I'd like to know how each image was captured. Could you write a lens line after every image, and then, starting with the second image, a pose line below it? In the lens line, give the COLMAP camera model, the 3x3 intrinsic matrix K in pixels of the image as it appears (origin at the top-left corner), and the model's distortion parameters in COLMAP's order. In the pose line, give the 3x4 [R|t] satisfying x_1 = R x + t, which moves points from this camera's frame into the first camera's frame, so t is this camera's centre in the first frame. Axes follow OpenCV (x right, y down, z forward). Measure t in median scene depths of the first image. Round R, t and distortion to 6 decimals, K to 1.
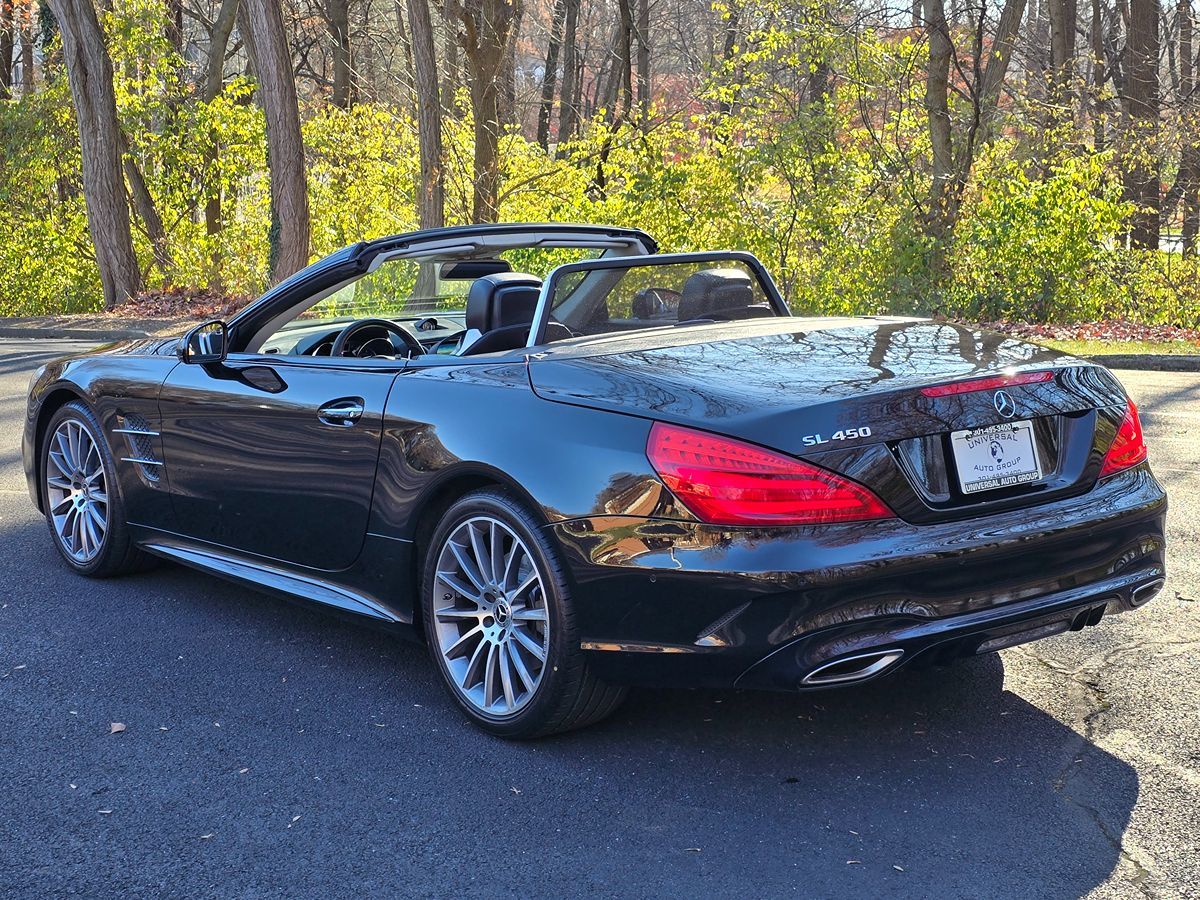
lens RADIAL K [[1899.4, 0, 600.0], [0, 1899.4, 450.0], [0, 0, 1]] dist [0.133228, -0.618300]
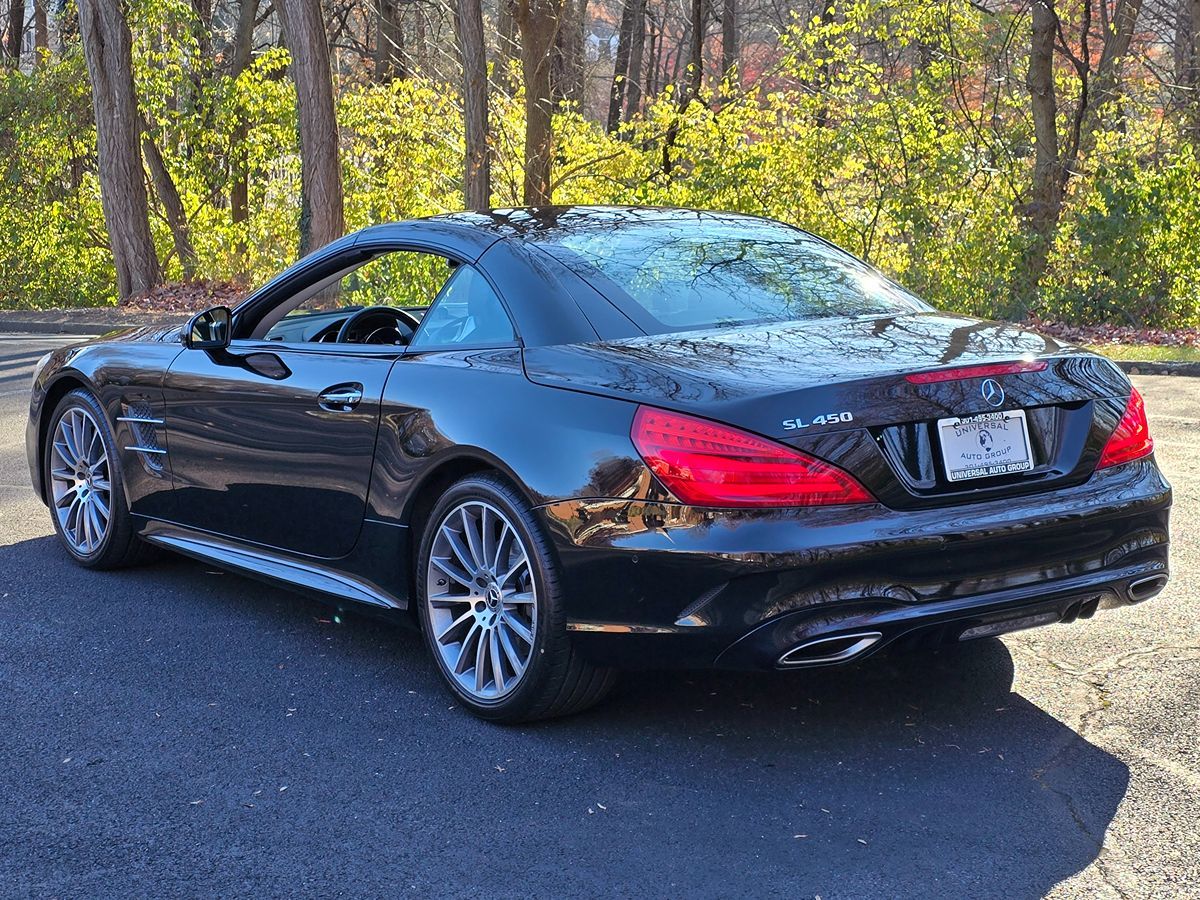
lens RADIAL K [[2166.6, 0, 565.4], [0, 2166.6, 503.3], [0, 0, 1]] dist [0.076462, -0.250861]
pose [[0.998514, 0.015591, -0.052210, 0.042181], [-0.014863, 0.999787, 0.014314, 0.017988], [0.052422, -0.013517, 0.998534, -0.126672]]
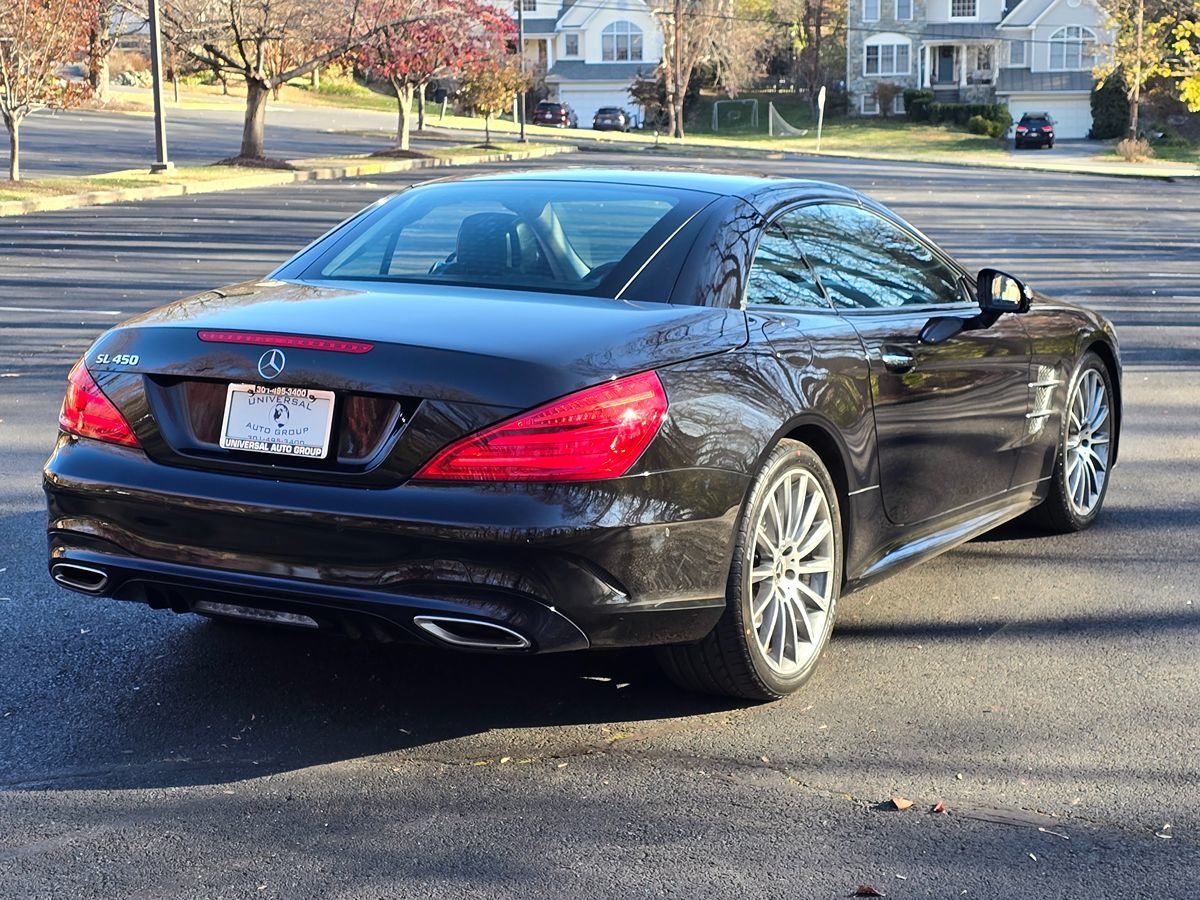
lens RADIAL K [[2185.9, 0, 600.0], [0, 2185.9, 450.0], [0, 0, 1]] dist [0.160213, -0.356453]
pose [[0.382747, 0.165971, -0.908823, 1.084559], [-0.166253, 0.980045, 0.108961, -0.109222], [0.908771, 0.109390, 0.402702, 0.620669]]
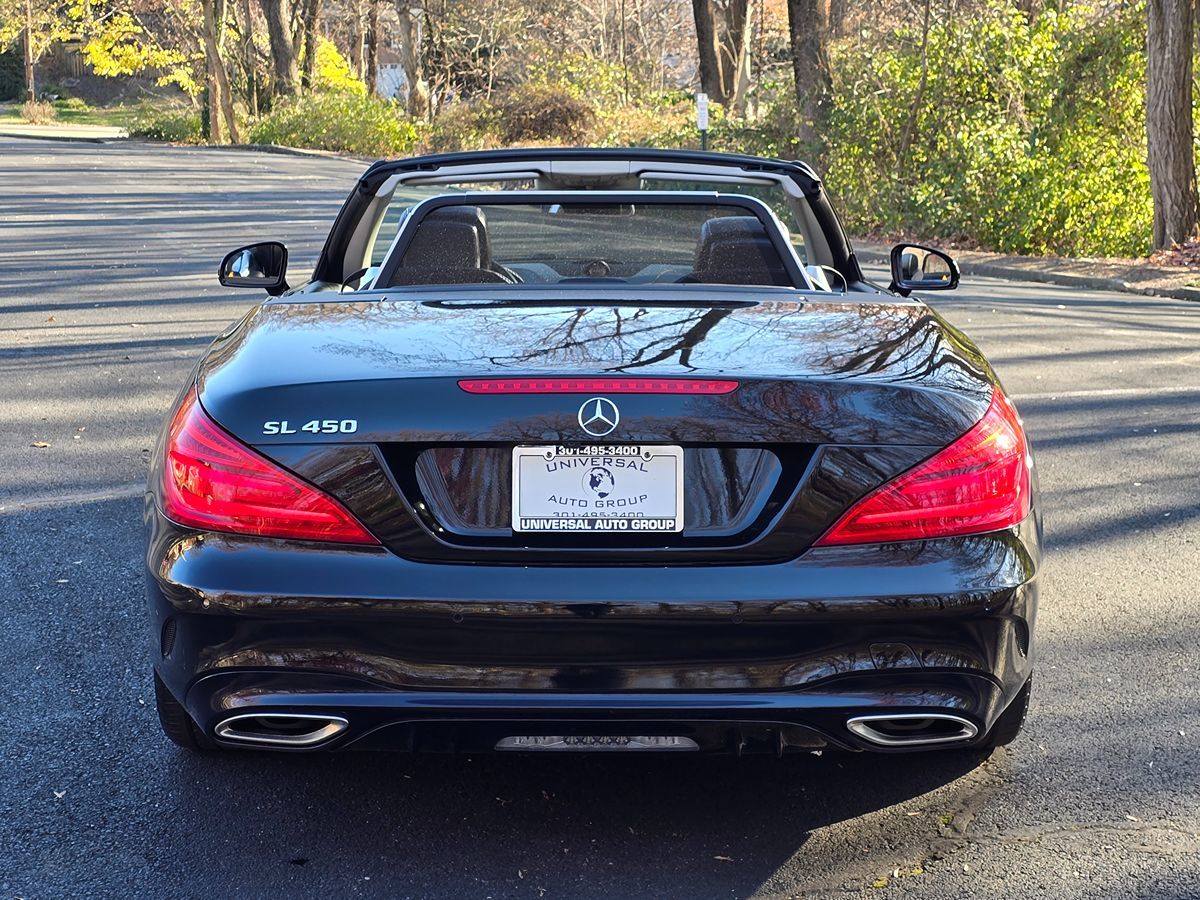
lens RADIAL K [[2138.8, 0, 600.0], [0, 2138.8, 450.0], [0, 0, 1]] dist [0.165999, -0.455215]
pose [[0.788135, 0.126579, -0.602346, 0.601817], [-0.116592, 0.991610, 0.055825, -0.048794], [0.604358, 0.026231, 0.796281, 0.313153]]
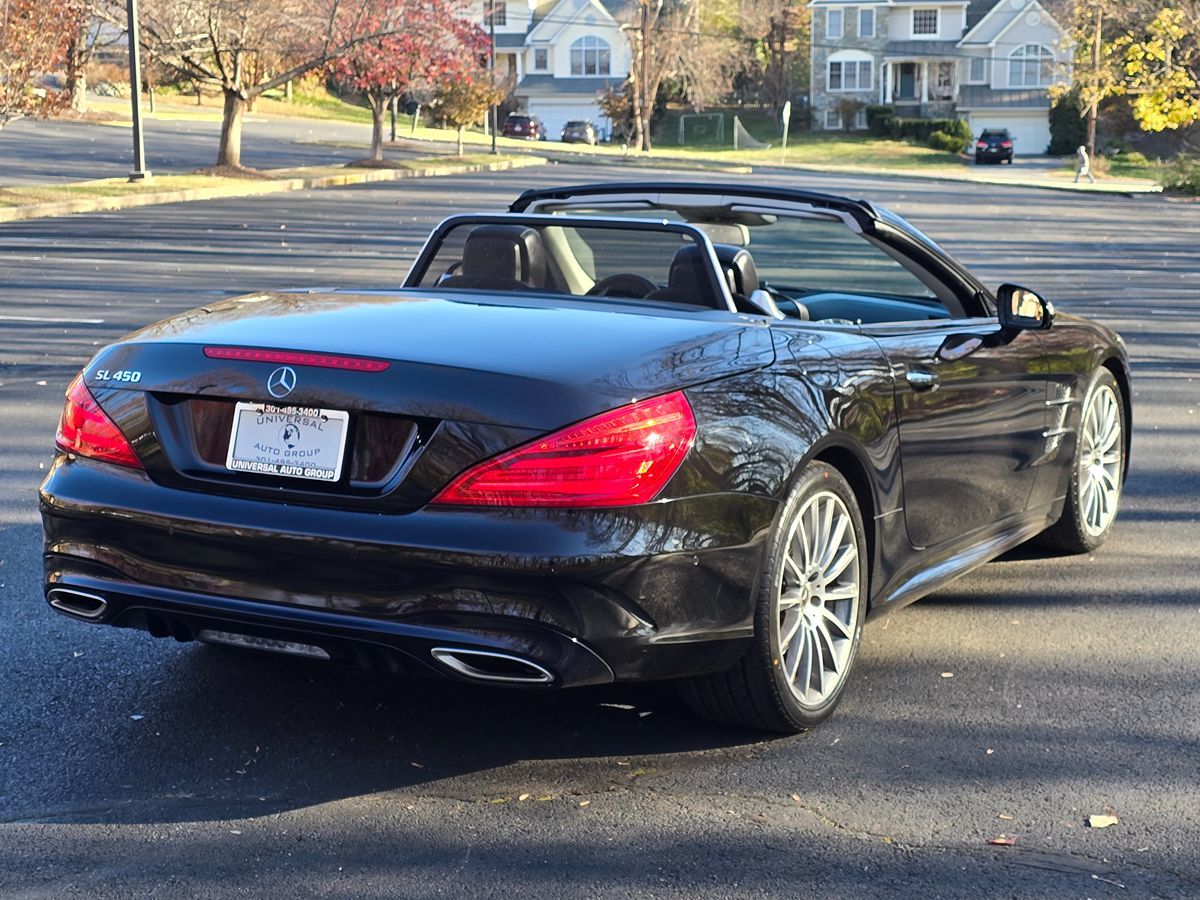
lens RADIAL K [[2138.8, 0, 600.0], [0, 2138.8, 450.0], [0, 0, 1]] dist [0.165999, -0.455215]
pose [[0.396284, 0.165195, -0.903144, 1.020659], [-0.172011, 0.979621, 0.103708, -0.105888], [0.901871, 0.114253, 0.416623, 0.621943]]
